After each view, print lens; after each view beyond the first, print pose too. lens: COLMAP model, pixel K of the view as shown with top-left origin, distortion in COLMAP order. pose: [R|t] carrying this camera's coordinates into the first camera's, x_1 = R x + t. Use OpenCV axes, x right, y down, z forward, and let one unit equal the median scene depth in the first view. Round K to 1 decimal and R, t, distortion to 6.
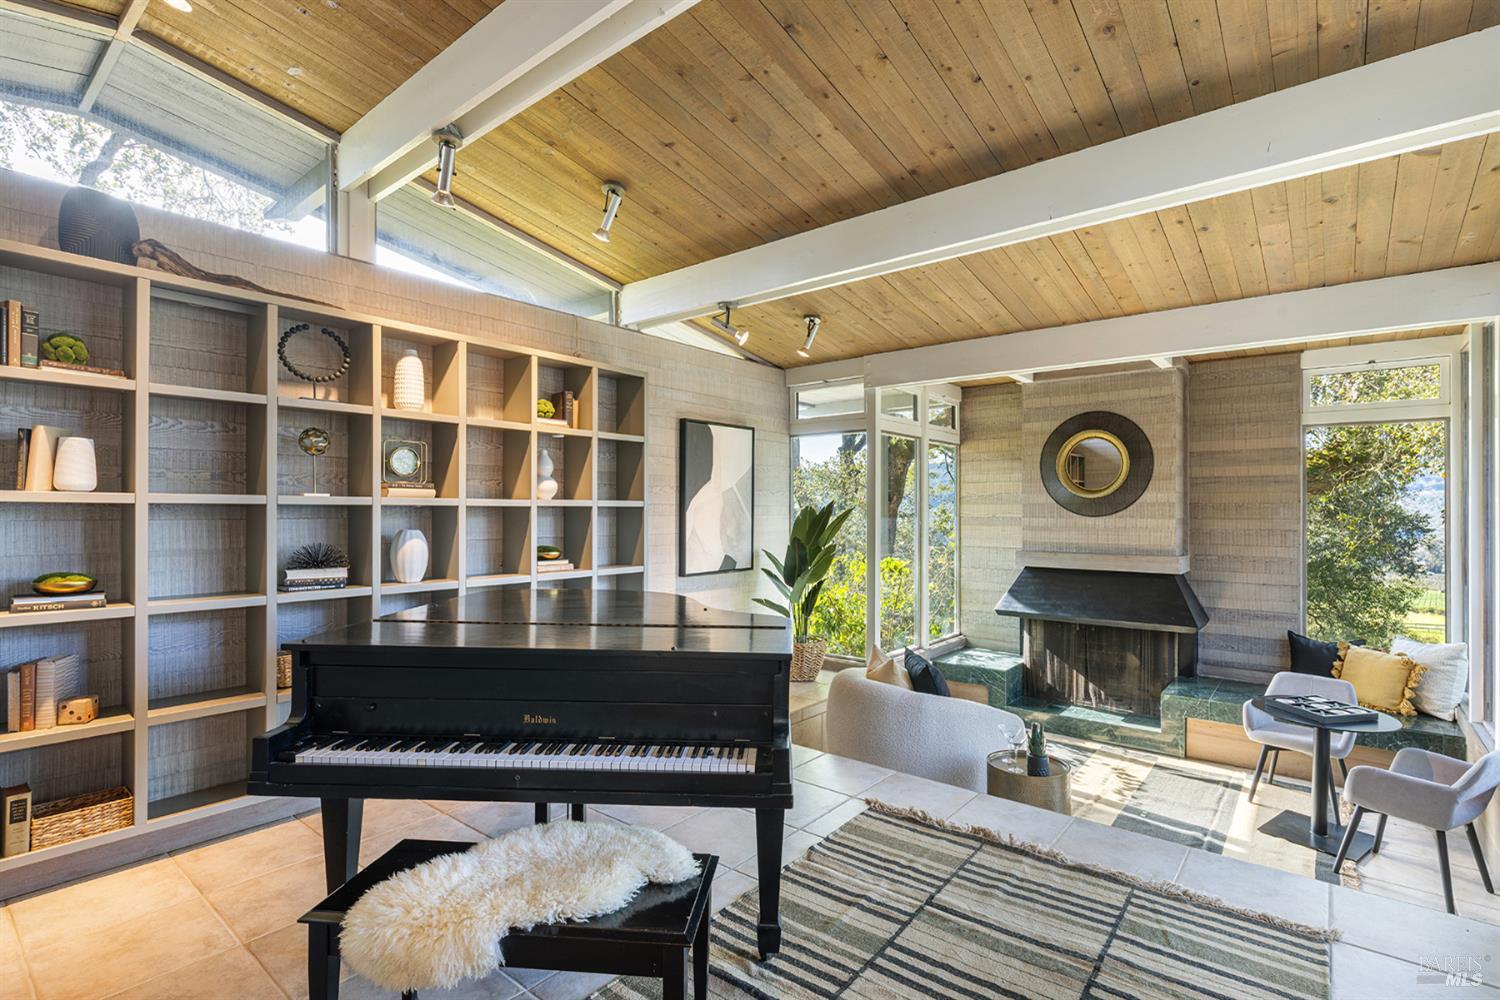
lens RADIAL K [[718.9, 0, 750.0], [0, 718.9, 500.0], [0, 0, 1]] dist [-0.014774, -0.000129]
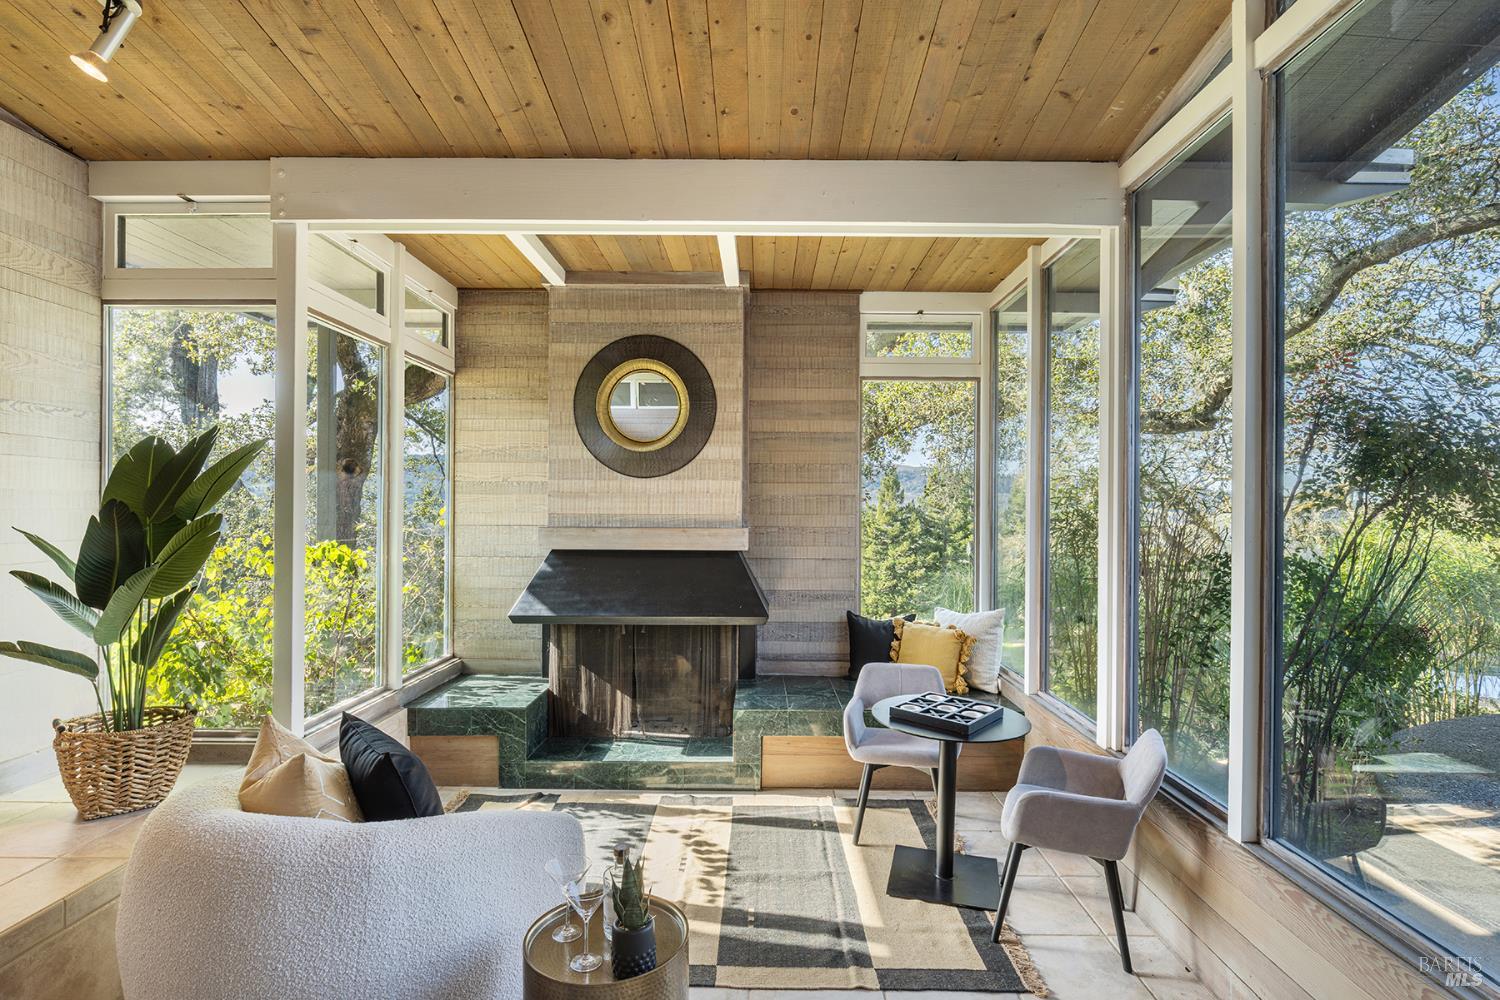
lens RADIAL K [[743.6, 0, 750.0], [0, 743.6, 500.0], [0, 0, 1]] dist [-0.000313, -0.000420]
pose [[0.783328, 0.006040, 0.621579, 0.094277], [-0.009046, 0.999958, 0.001684, 0.045388], [-0.621542, -0.006942, 0.783350, 0.346141]]
